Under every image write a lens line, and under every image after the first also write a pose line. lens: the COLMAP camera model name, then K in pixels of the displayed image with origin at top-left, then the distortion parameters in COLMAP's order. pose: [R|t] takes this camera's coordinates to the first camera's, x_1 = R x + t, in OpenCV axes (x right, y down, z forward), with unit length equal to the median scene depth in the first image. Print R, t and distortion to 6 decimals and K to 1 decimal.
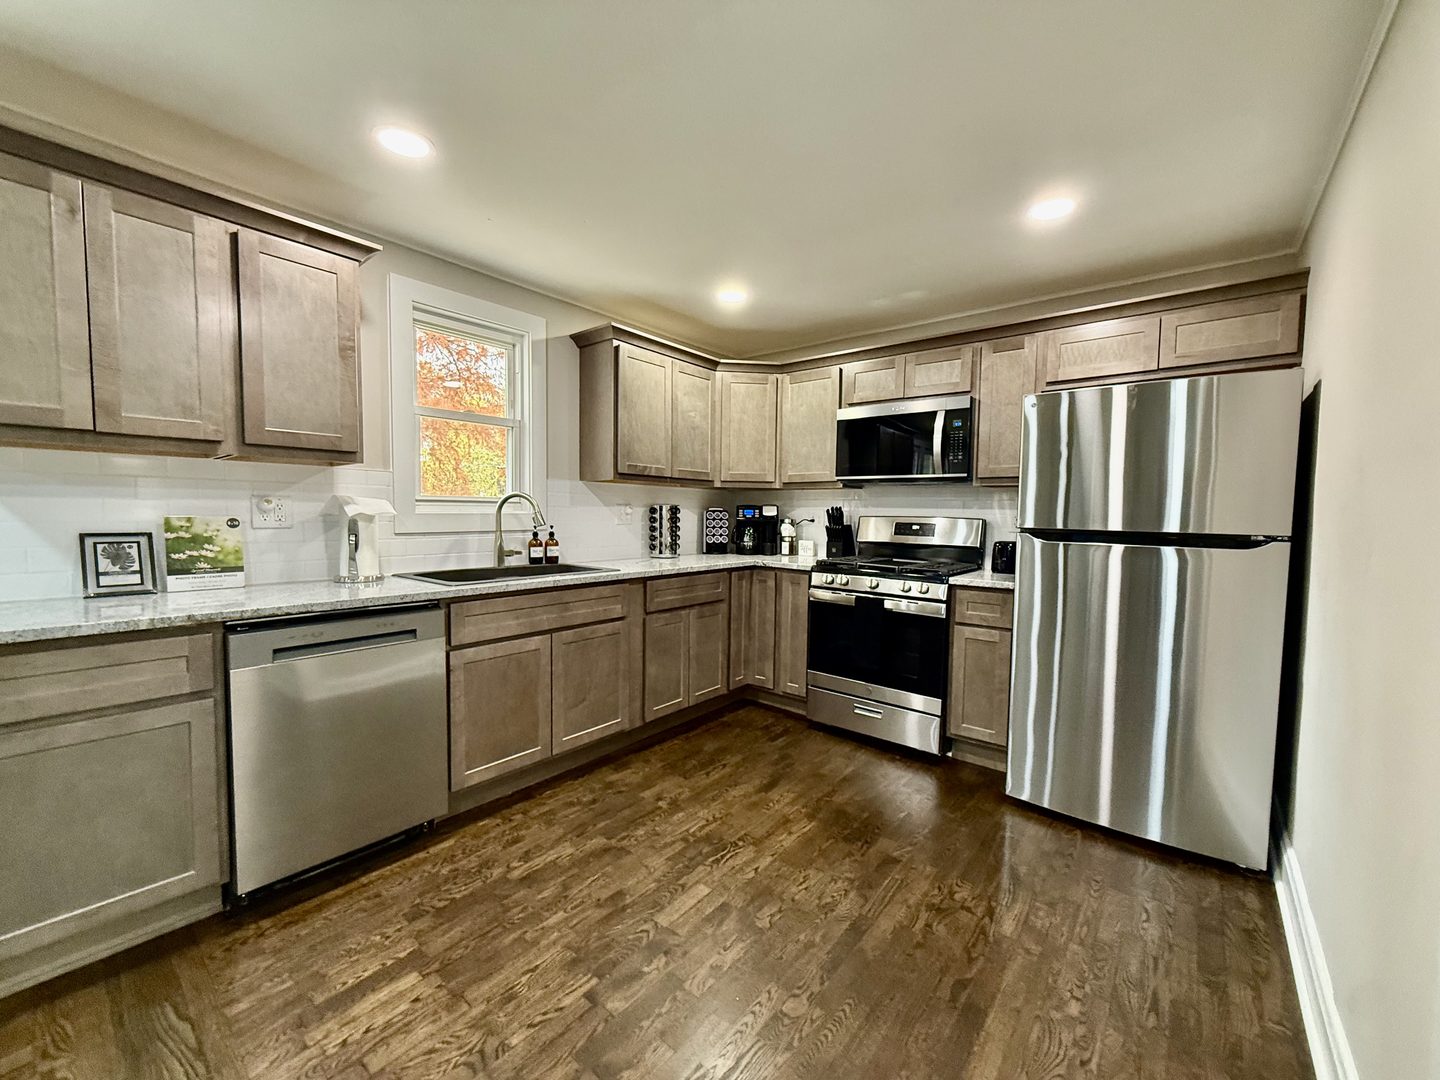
lens RADIAL K [[579.1, 0, 735.1], [0, 579.1, 540.2], [0, 0, 1]] dist [-0.001859, -0.000375]
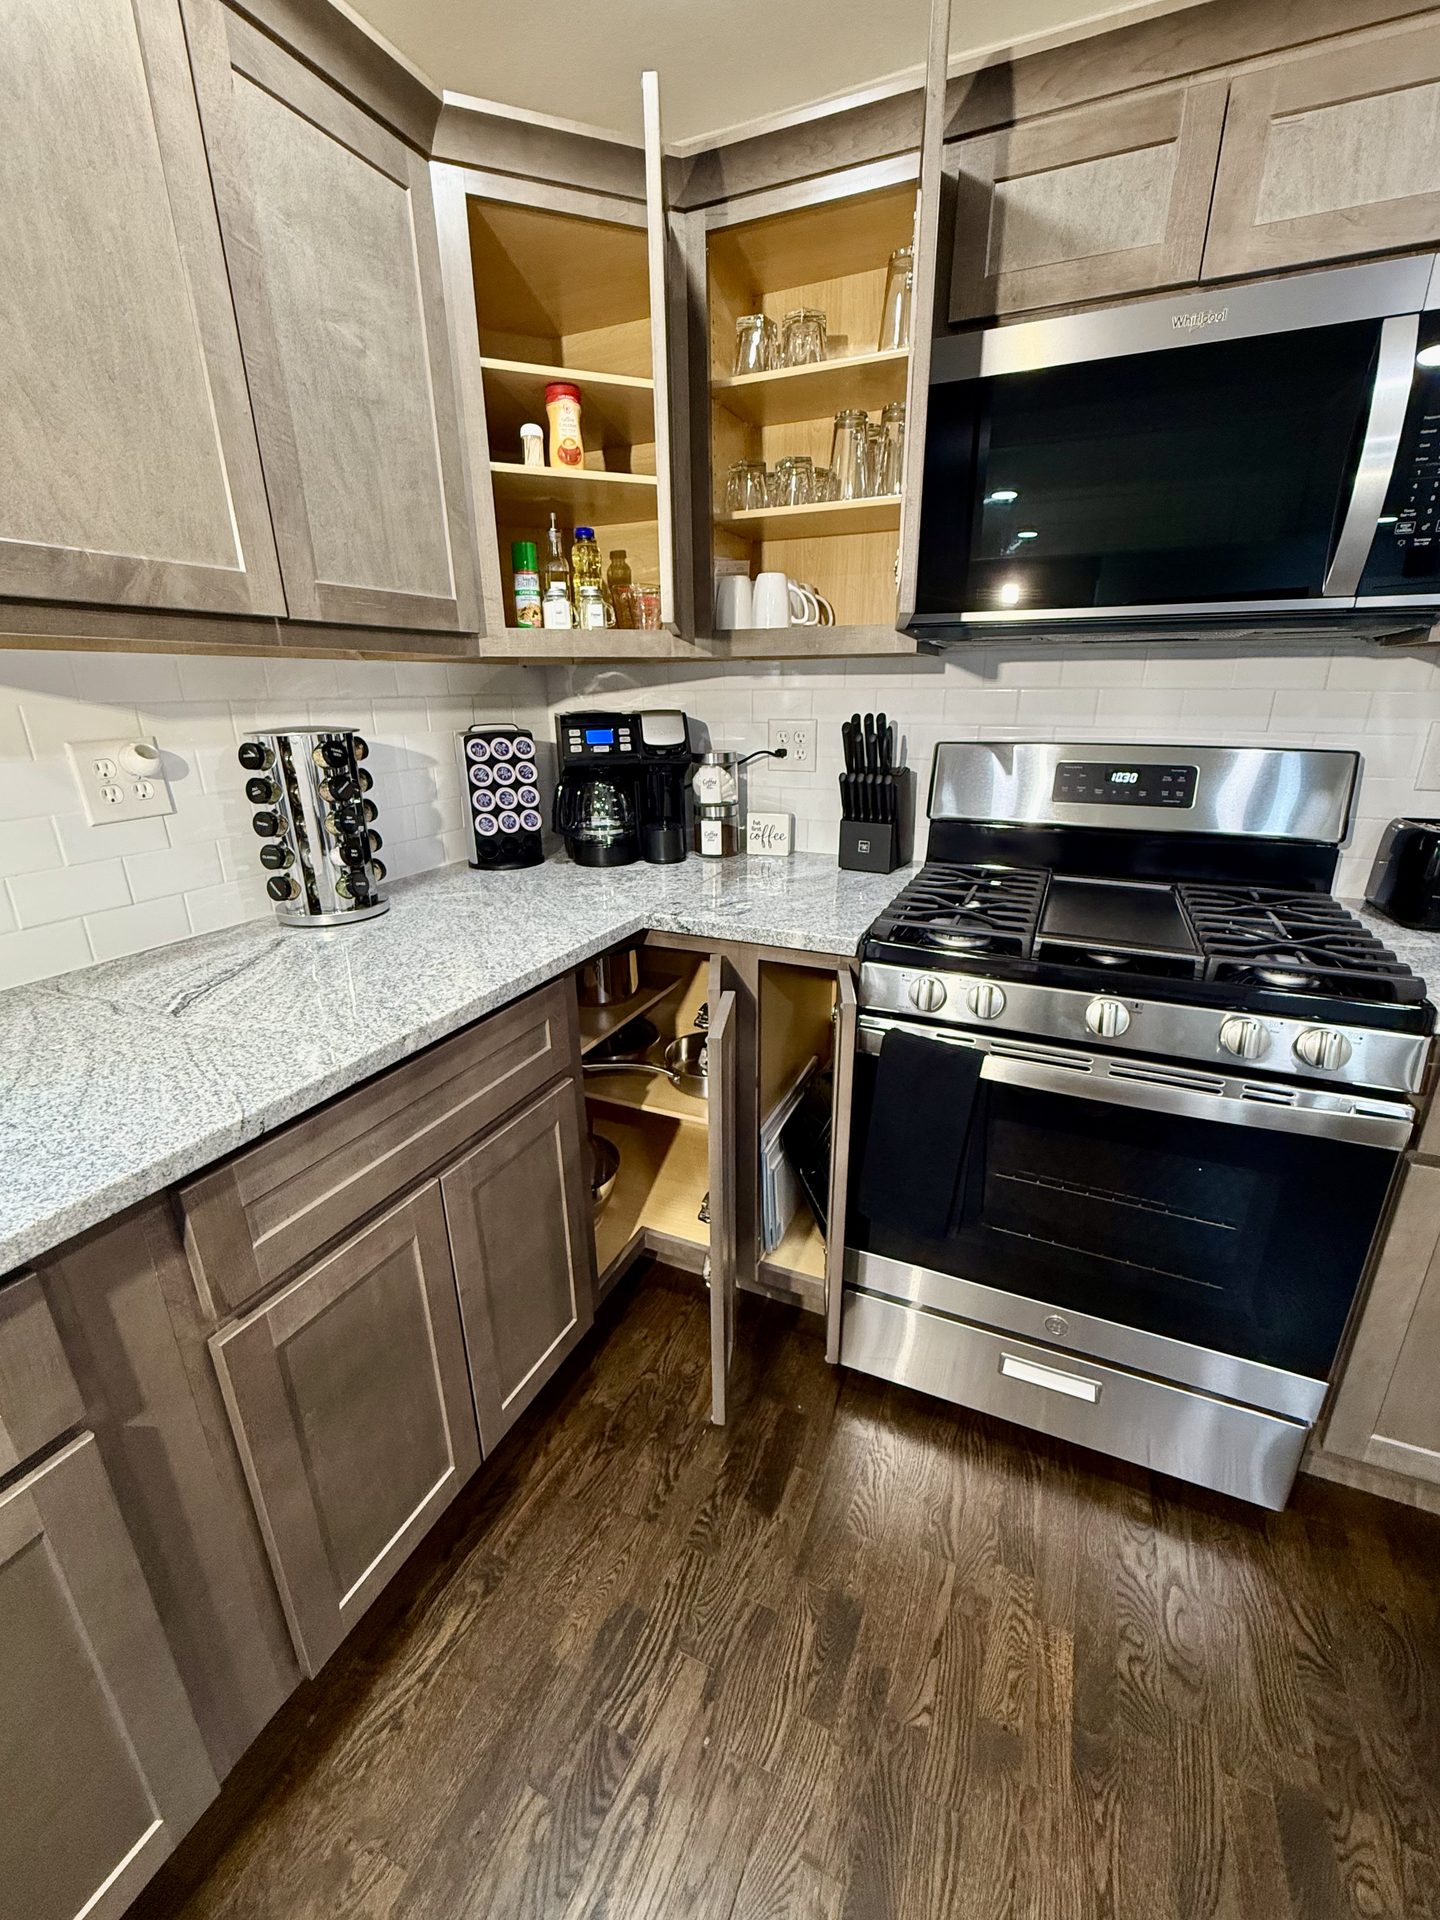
lens RADIAL K [[792.7, 0, 729.8], [0, 792.7, 959.8], [0, 0, 1]] dist [-0.002371, 0.000088]
pose [[0.969359, -0.101571, 0.223668, -0.025523], [0.035101, 0.958443, 0.283118, -0.073259], [-0.243129, -0.266592, 0.932640, 0.747817]]
